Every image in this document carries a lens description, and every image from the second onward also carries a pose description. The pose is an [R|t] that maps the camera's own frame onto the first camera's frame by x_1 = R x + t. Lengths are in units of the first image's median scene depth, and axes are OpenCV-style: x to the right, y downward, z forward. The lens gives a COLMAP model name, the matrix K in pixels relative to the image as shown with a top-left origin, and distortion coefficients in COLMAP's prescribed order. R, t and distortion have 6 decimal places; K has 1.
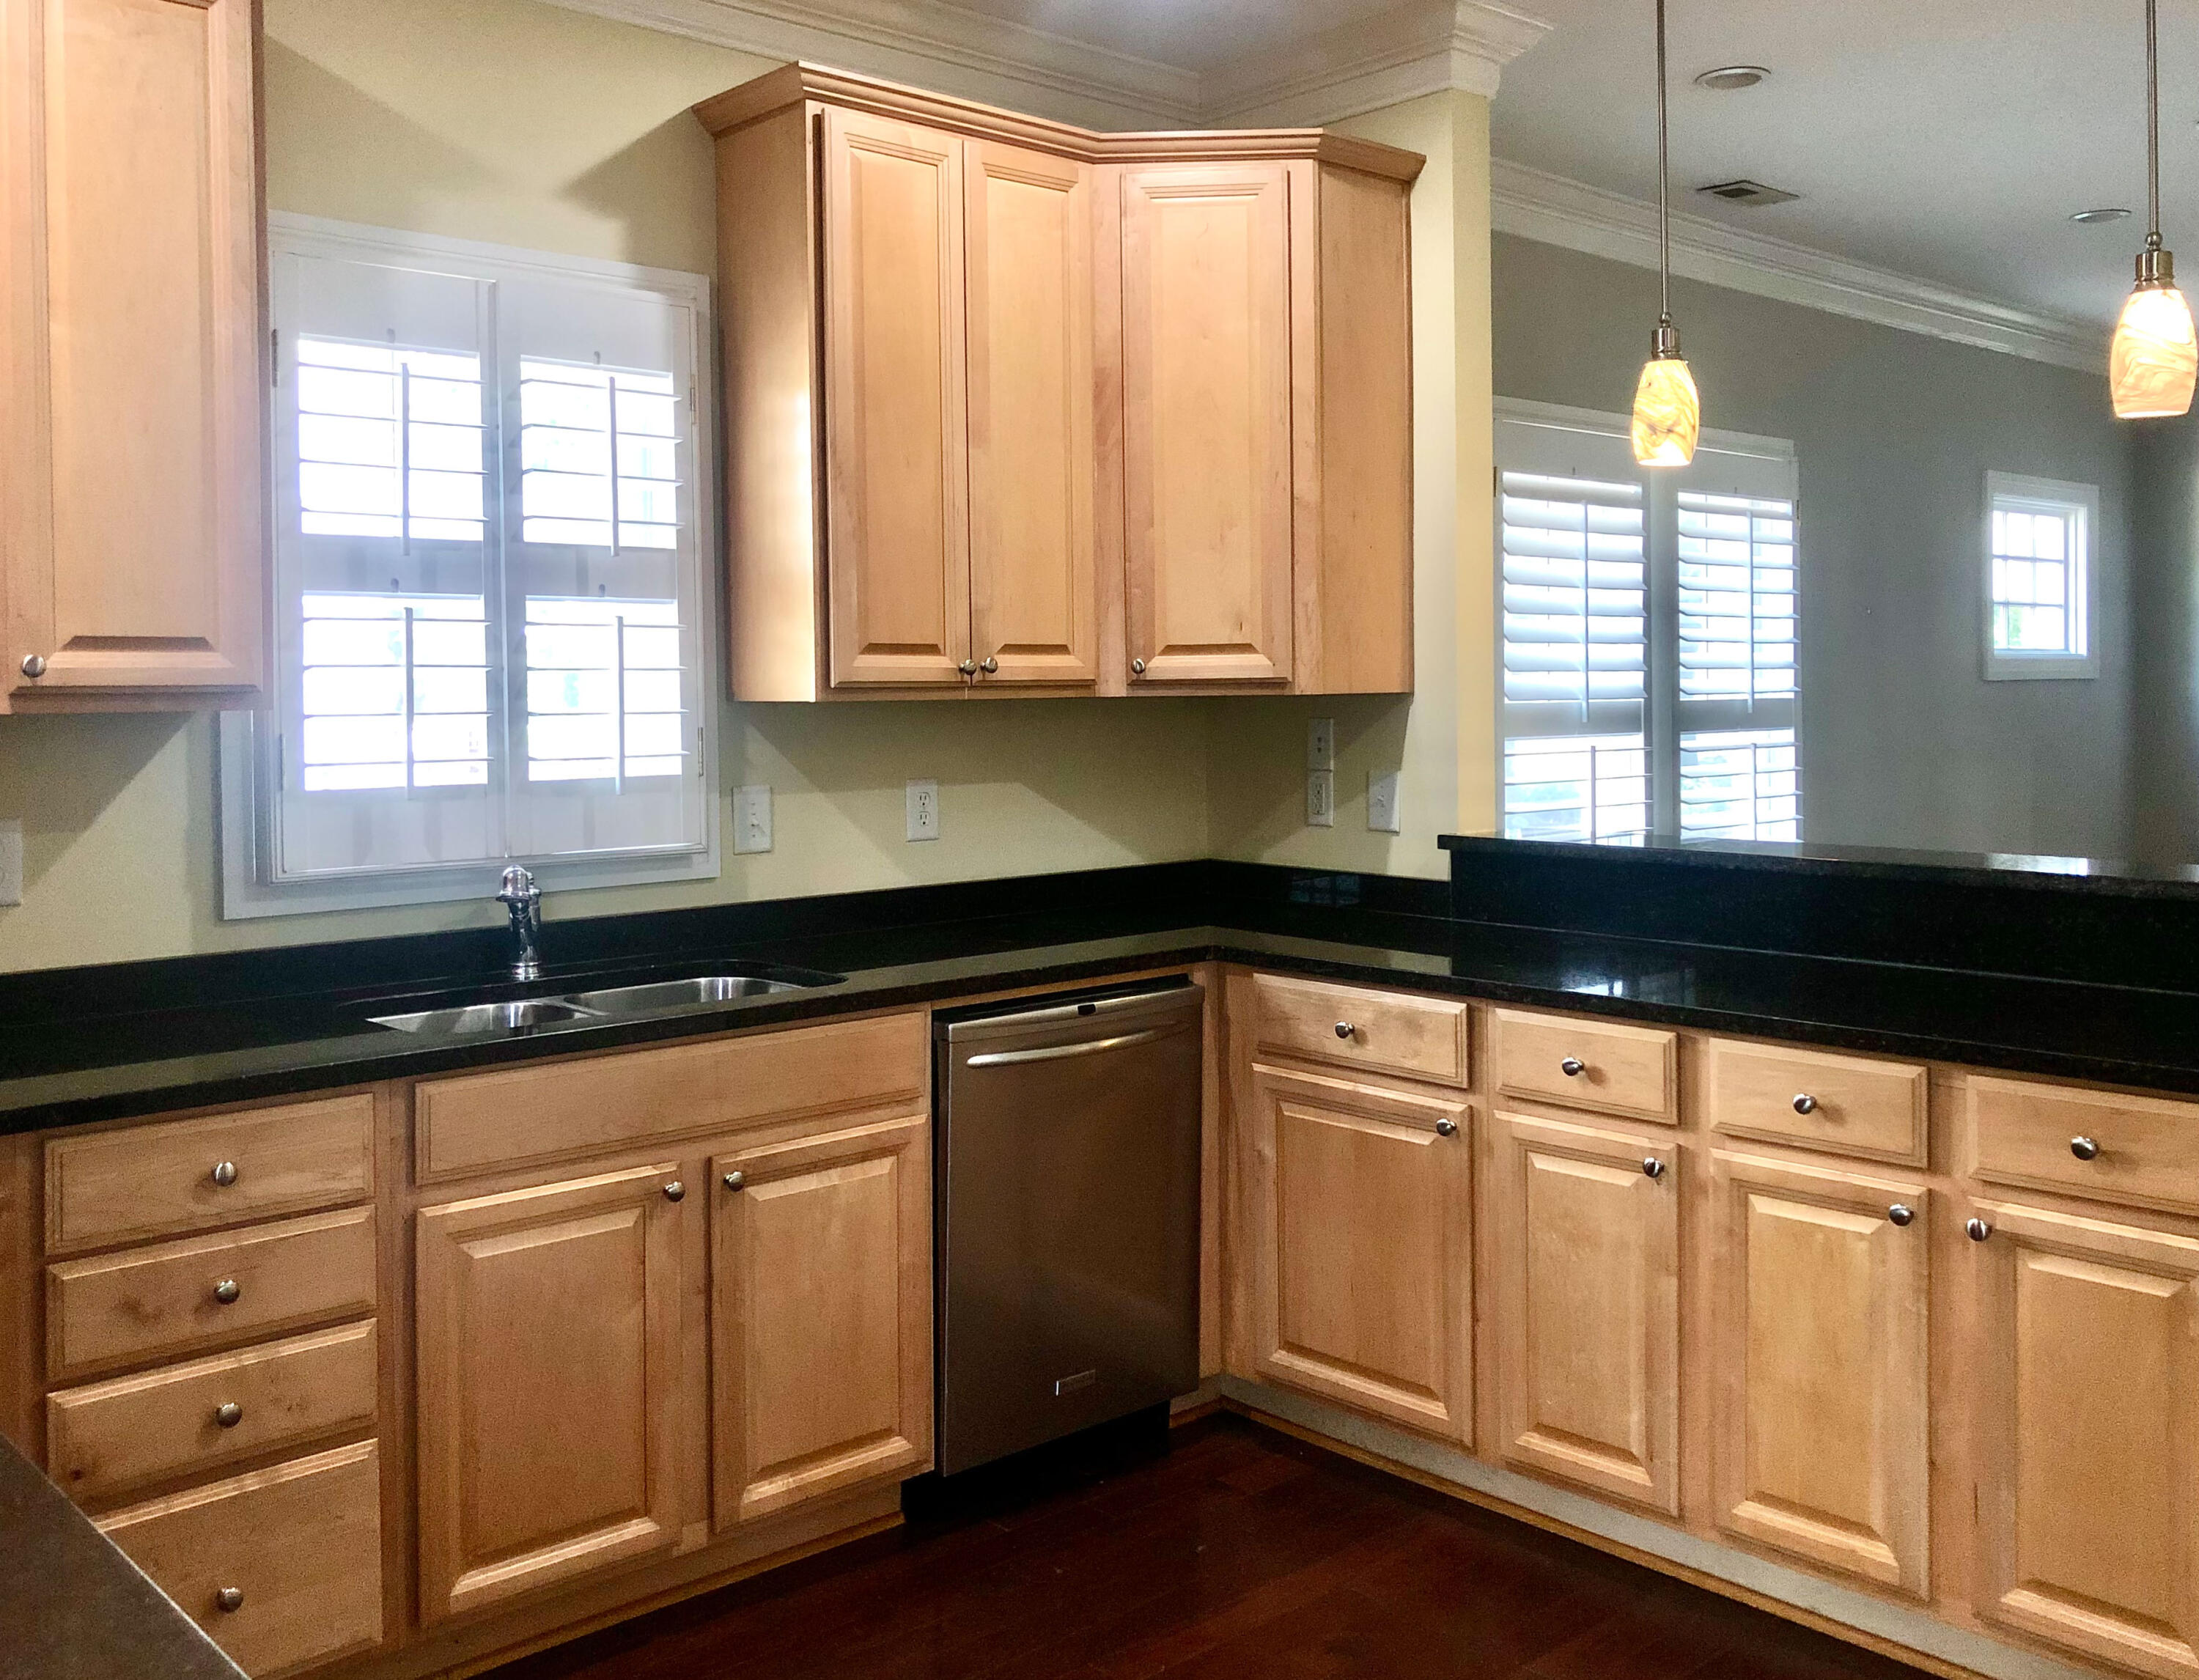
lens RADIAL K [[1993.4, 0, 1049.3], [0, 1993.4, 783.8], [0, 0, 1]] dist [-0.000141, -0.031281]
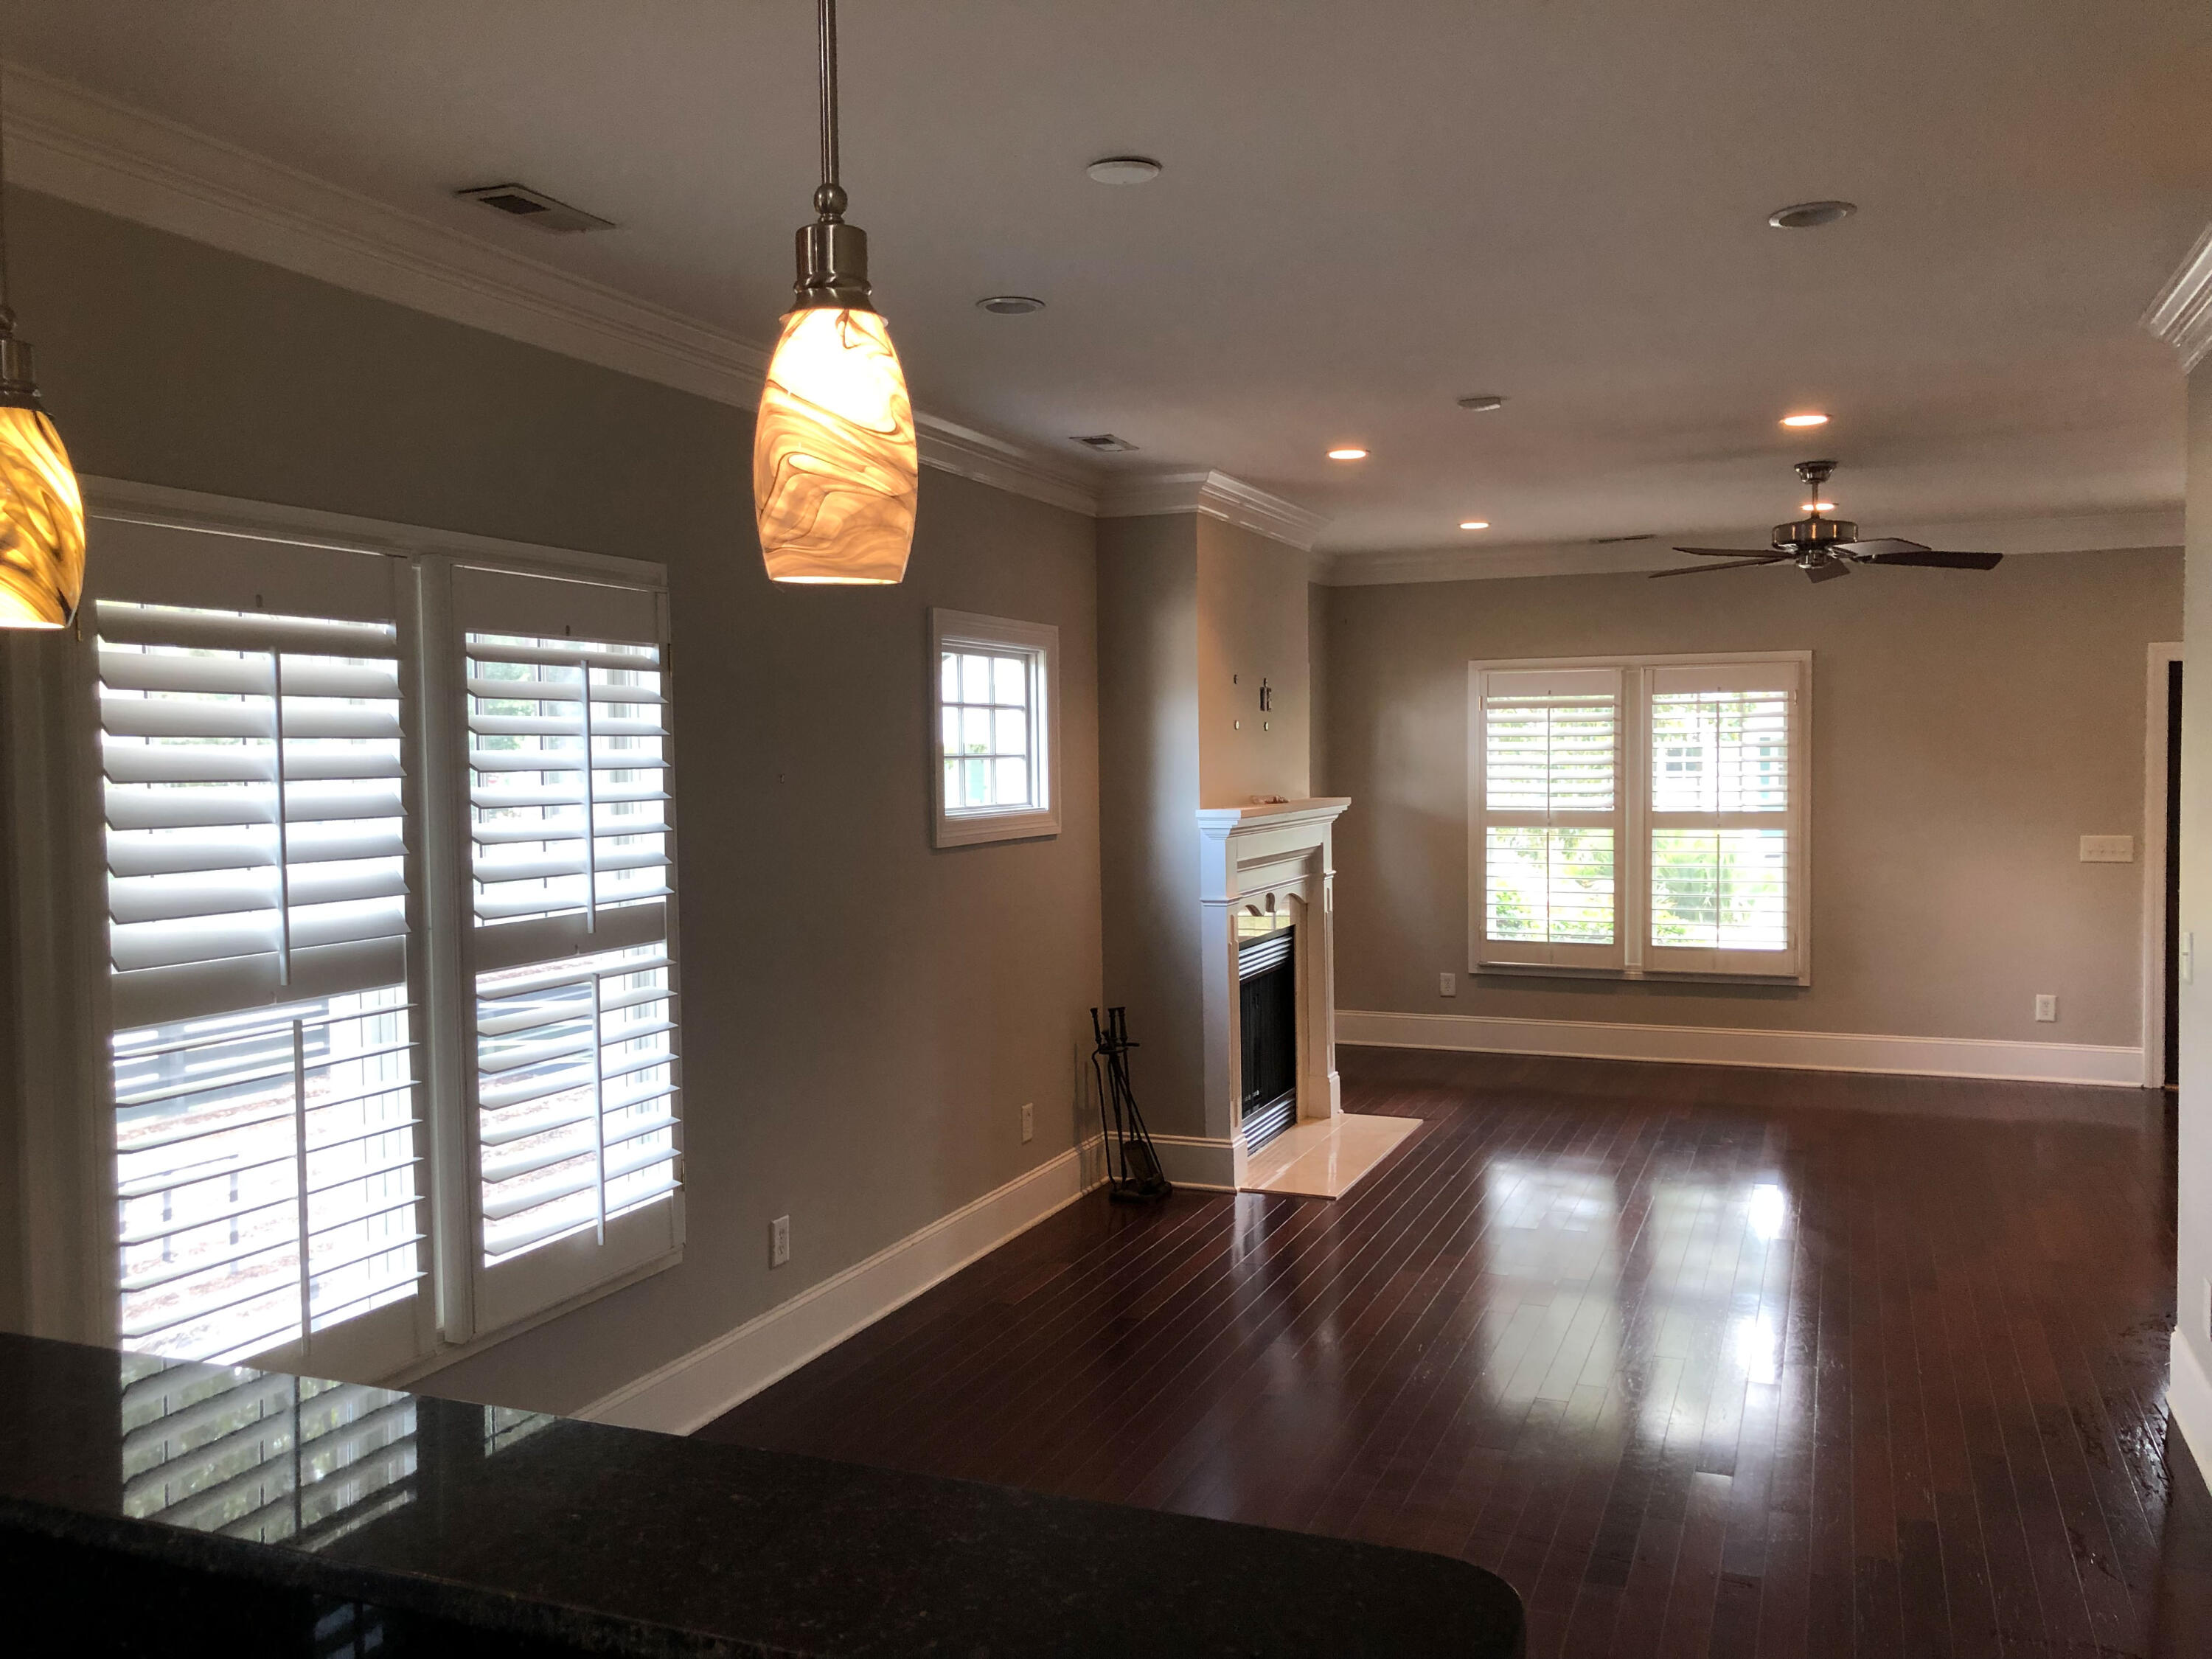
lens RADIAL K [[1807.5, 0, 1102.4], [0, 1807.5, 835.9], [0, 0, 1]] dist [0.024804, -0.026578]
pose [[0.894025, -0.017881, 0.447660, 0.228699], [0.021645, 0.999760, -0.003294, -0.067553], [-0.447493, 0.012634, 0.894198, 0.324377]]
